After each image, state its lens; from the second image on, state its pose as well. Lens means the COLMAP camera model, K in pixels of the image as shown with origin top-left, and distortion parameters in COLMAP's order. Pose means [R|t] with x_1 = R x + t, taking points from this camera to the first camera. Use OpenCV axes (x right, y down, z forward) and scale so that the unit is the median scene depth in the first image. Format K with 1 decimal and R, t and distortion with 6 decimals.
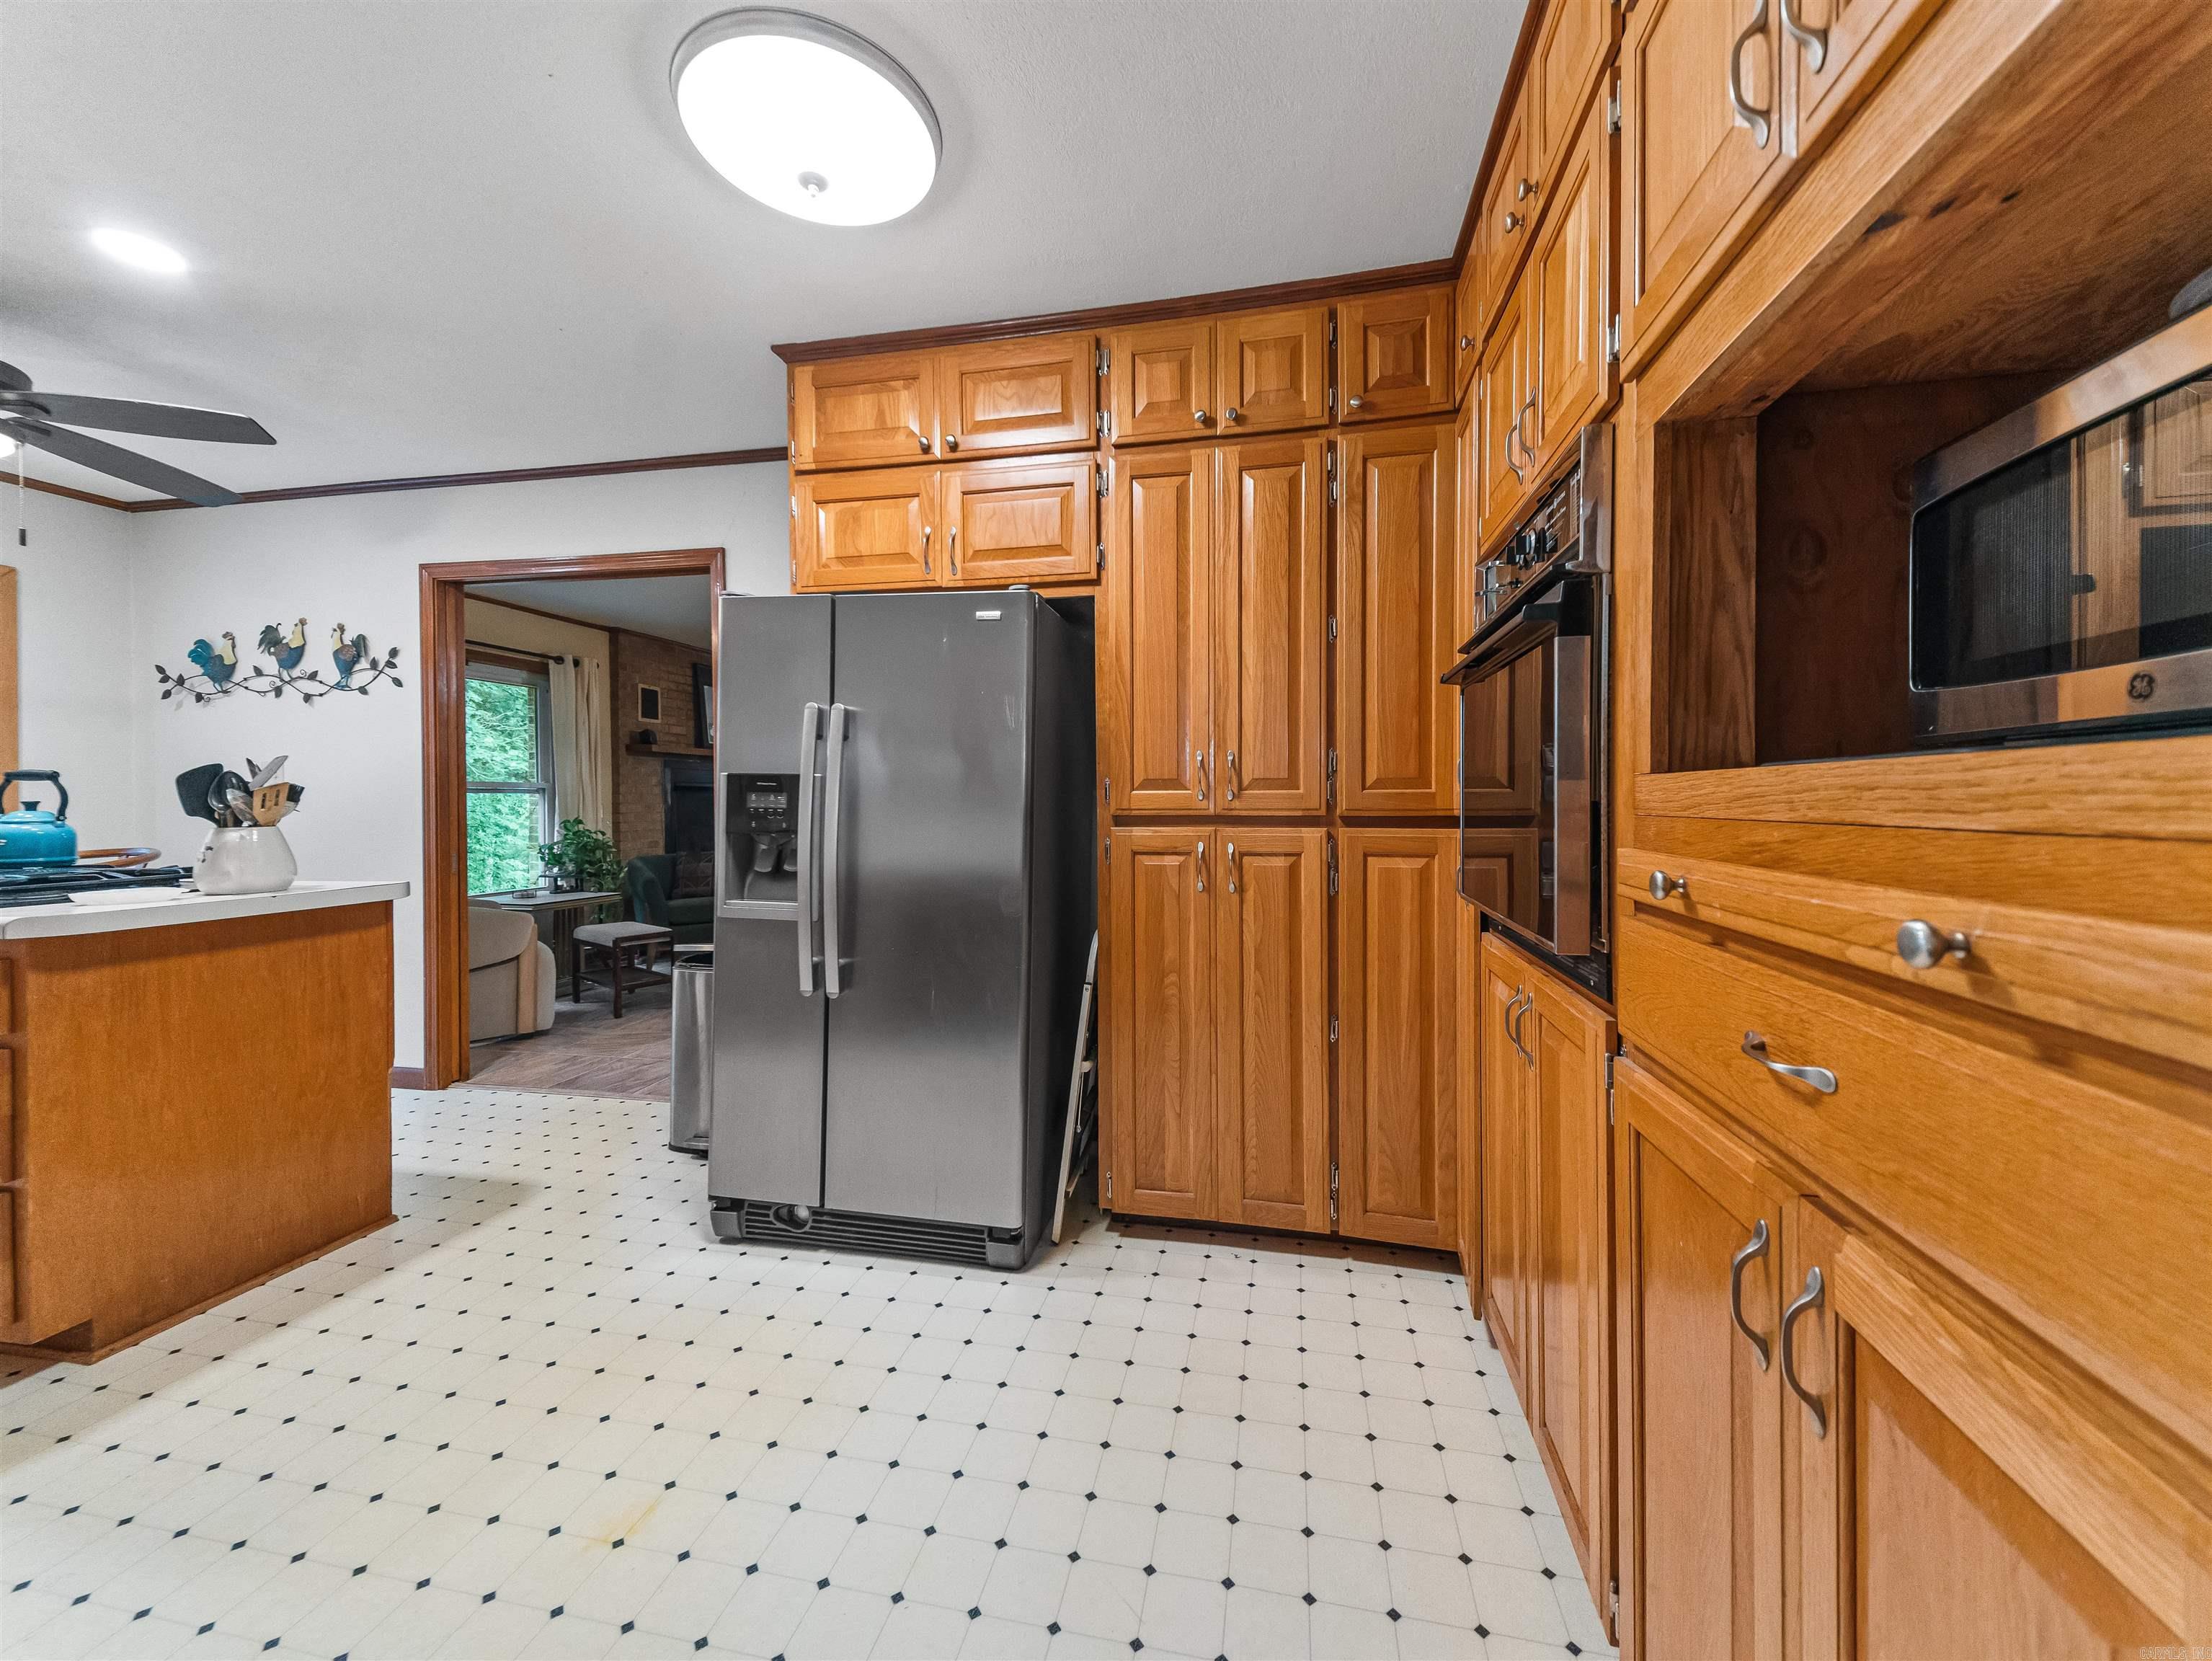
lens RADIAL K [[861.0, 0, 1110.4], [0, 861.0, 804.6], [0, 0, 1]] dist [0.035978, -0.013373]
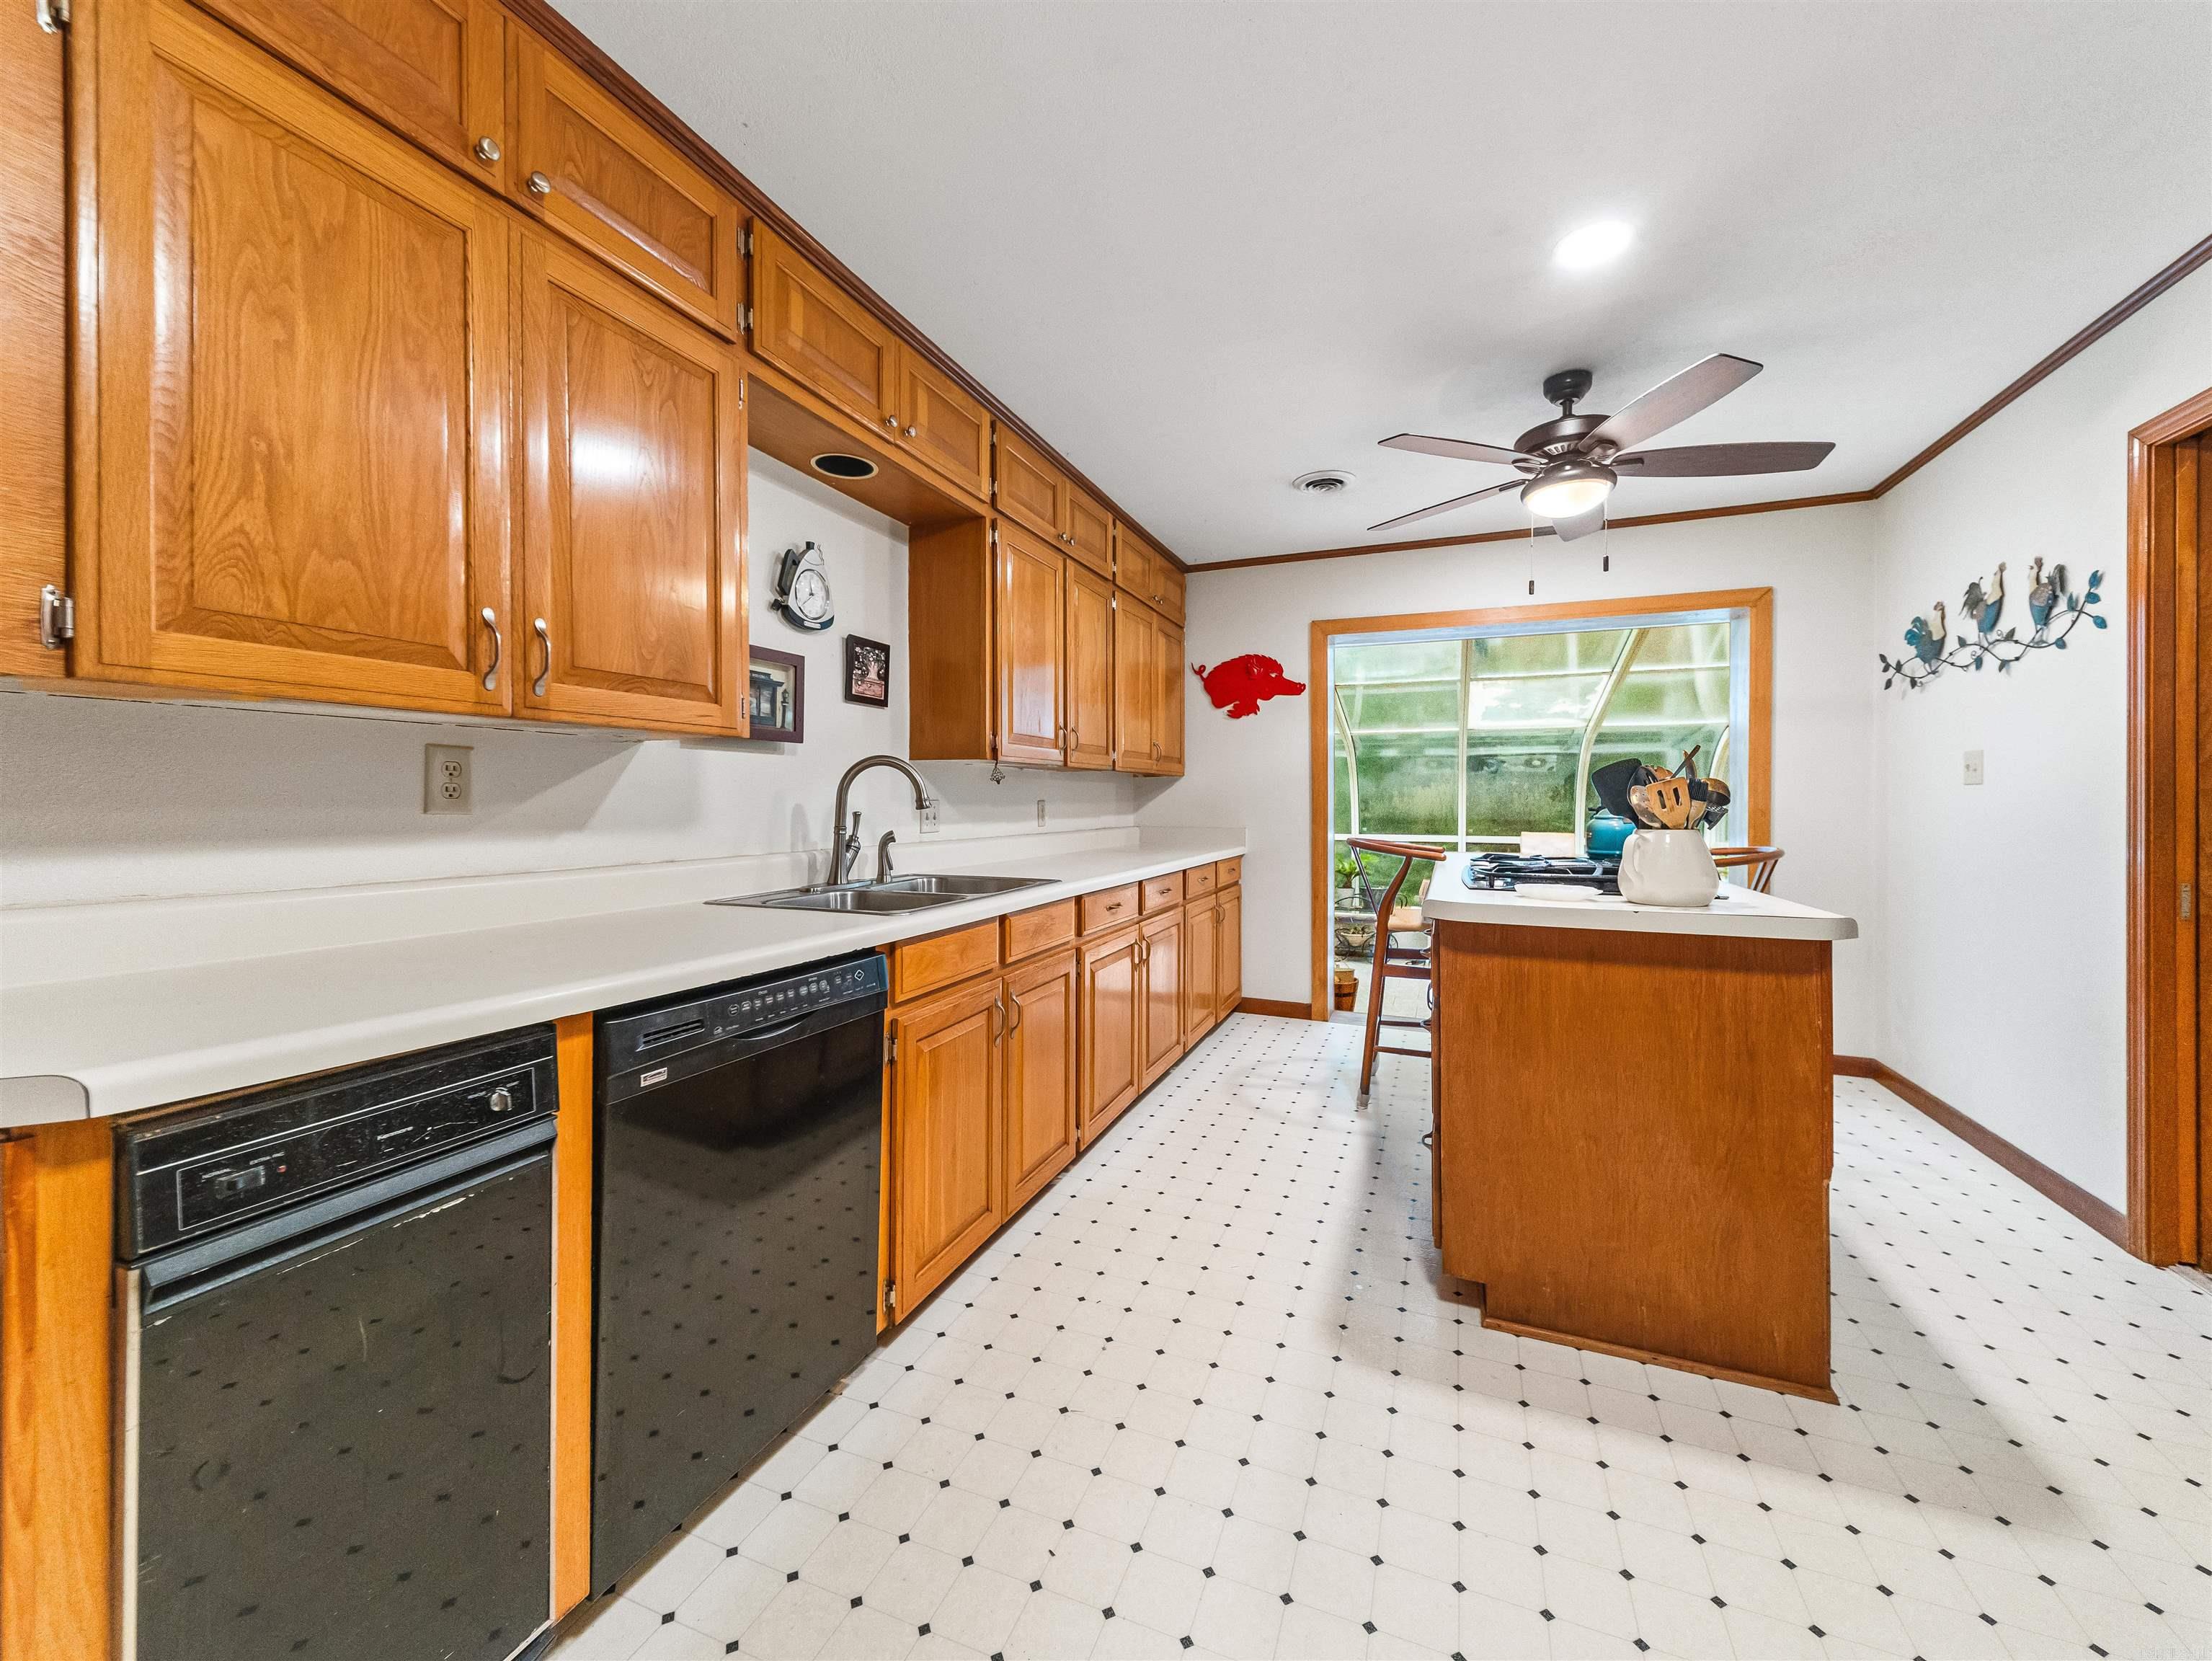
lens RADIAL K [[861.0, 0, 1110.4], [0, 861.0, 804.6], [0, 0, 1]] dist [0.035978, -0.013373]
pose [[-0.173931, 0.009271, -0.984714, -0.019512], [-0.006985, 0.999919, 0.010648, -0.002600], [0.984733, 0.008730, -0.173852, 0.363341]]
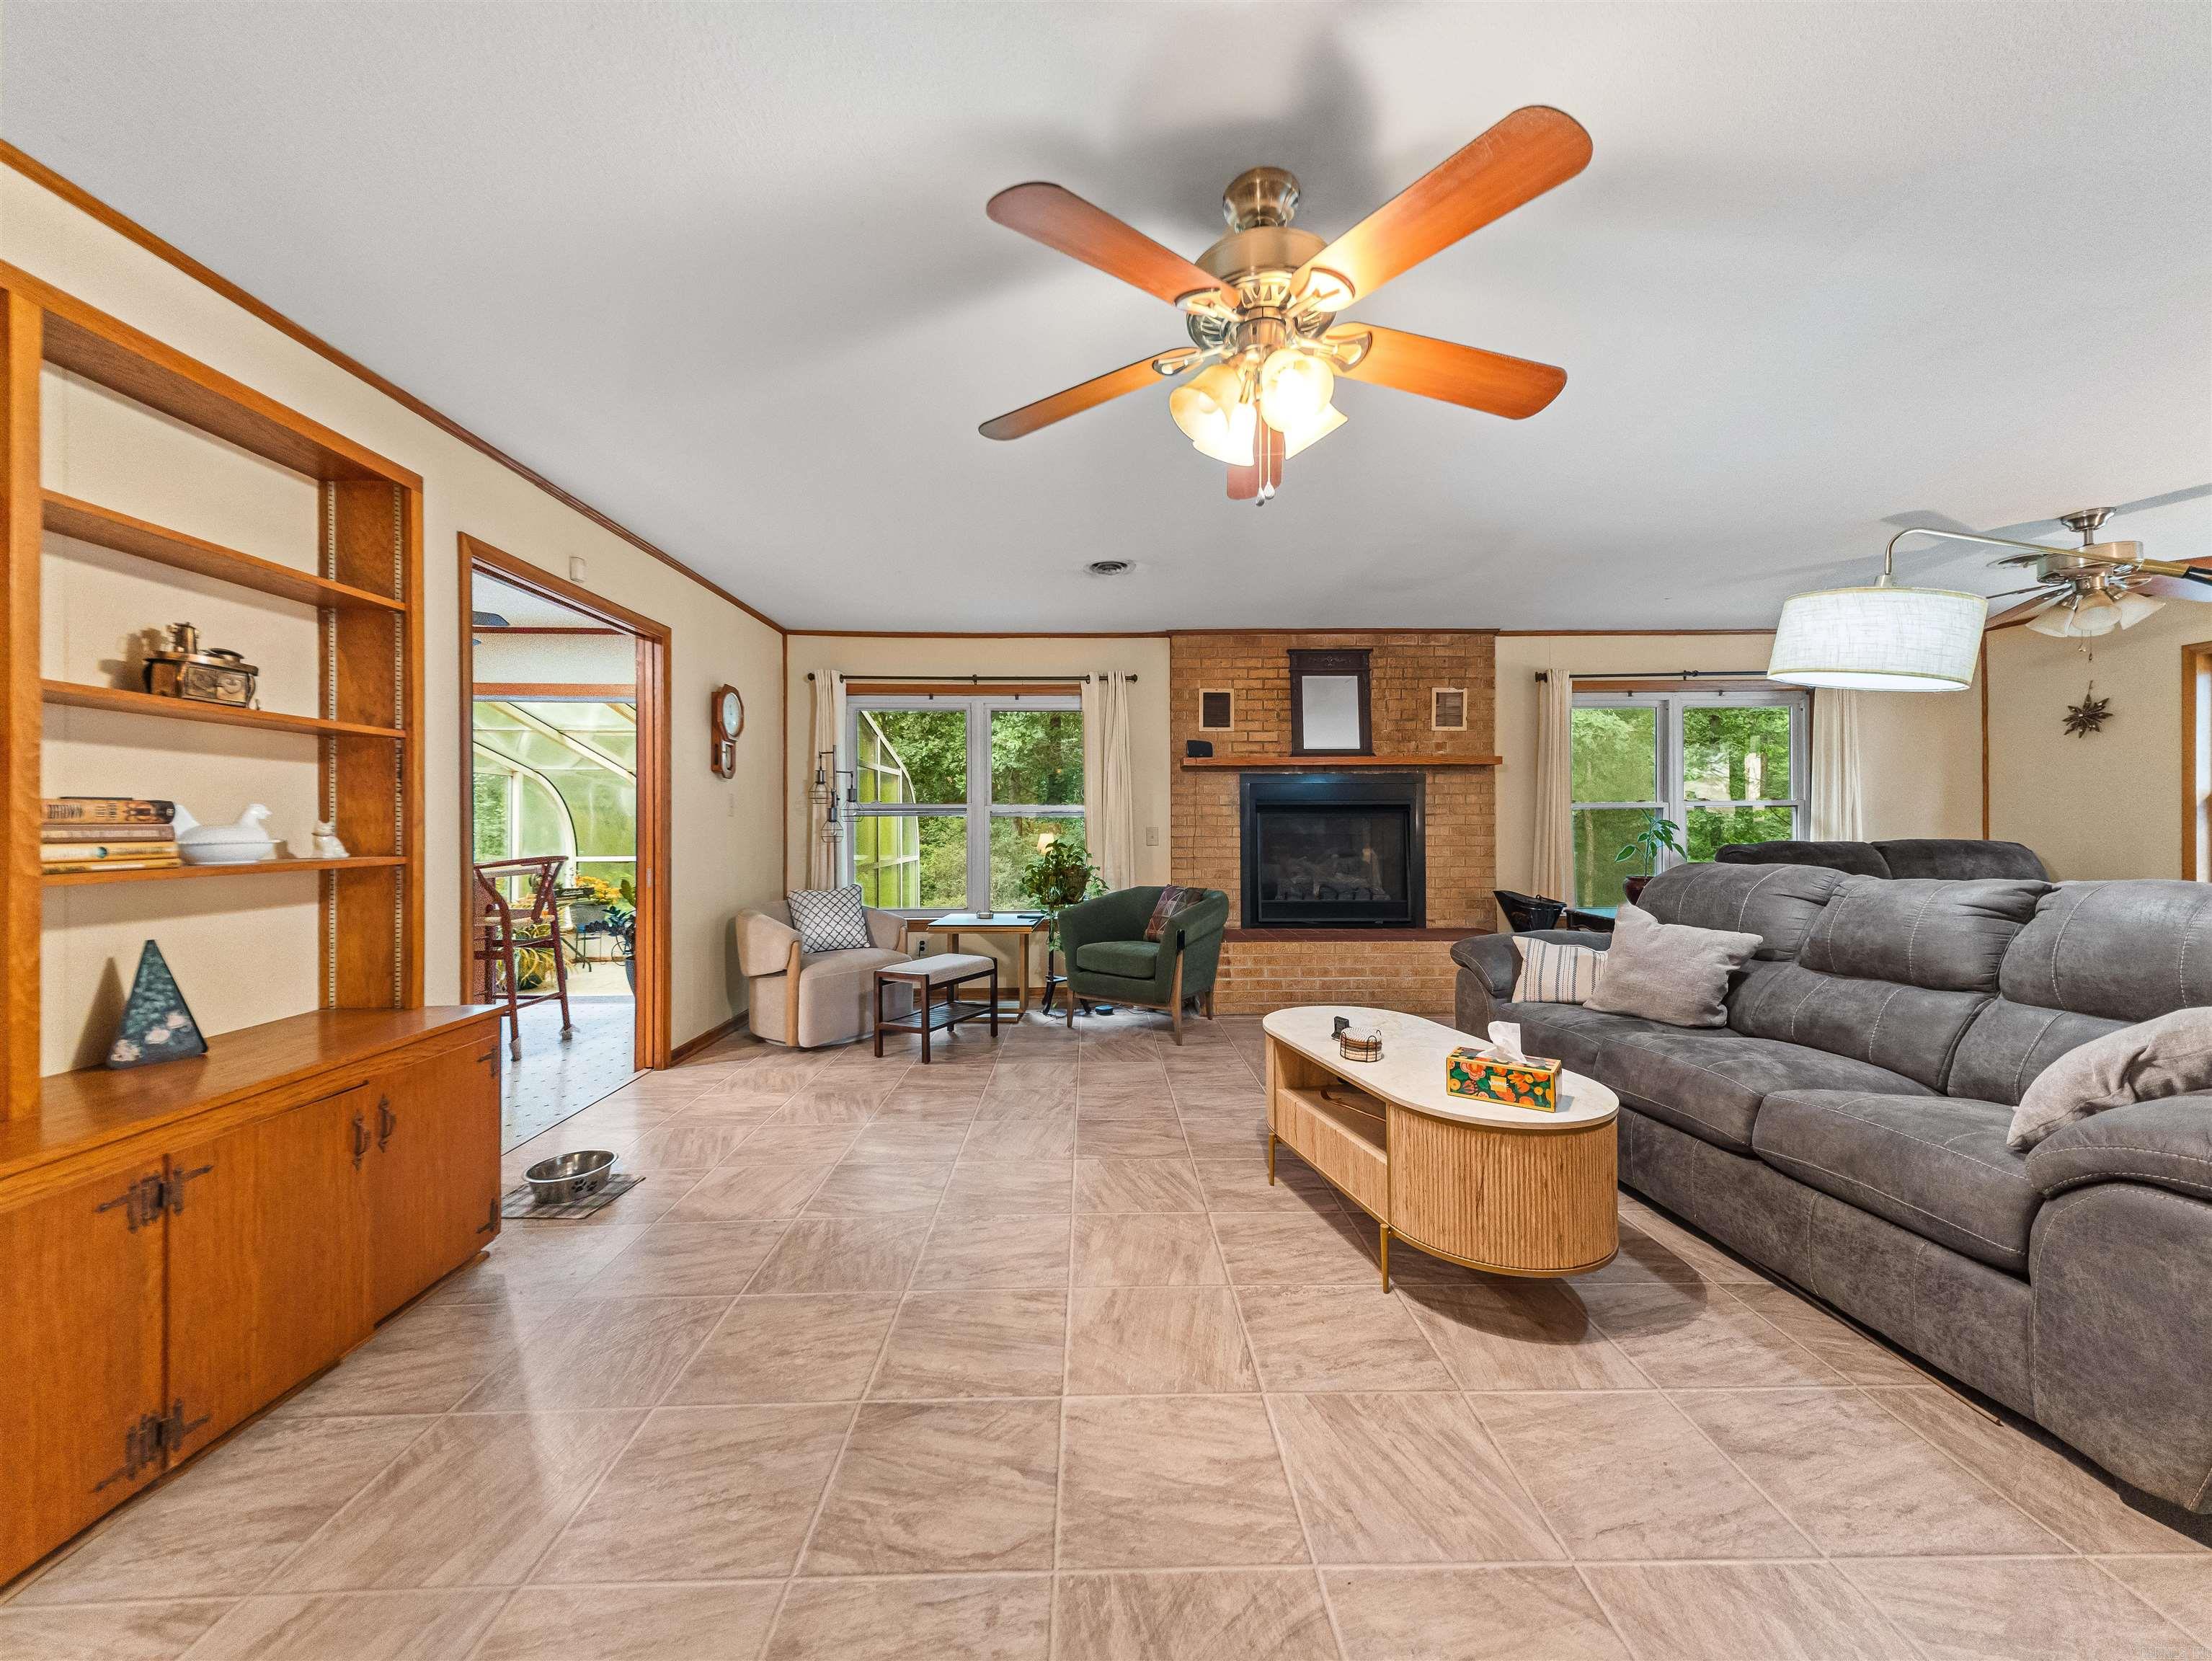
lens RADIAL K [[852.1, 0, 1110.0], [0, 852.1, 822.2], [0, 0, 1]] dist [0.032738, -0.012116]
pose [[0.228496, 0.000385, -0.973545, 0.484981], [-0.001961, 0.999998, -0.000065, -0.009249], [0.973543, 0.001924, 0.228497, 1.302582]]
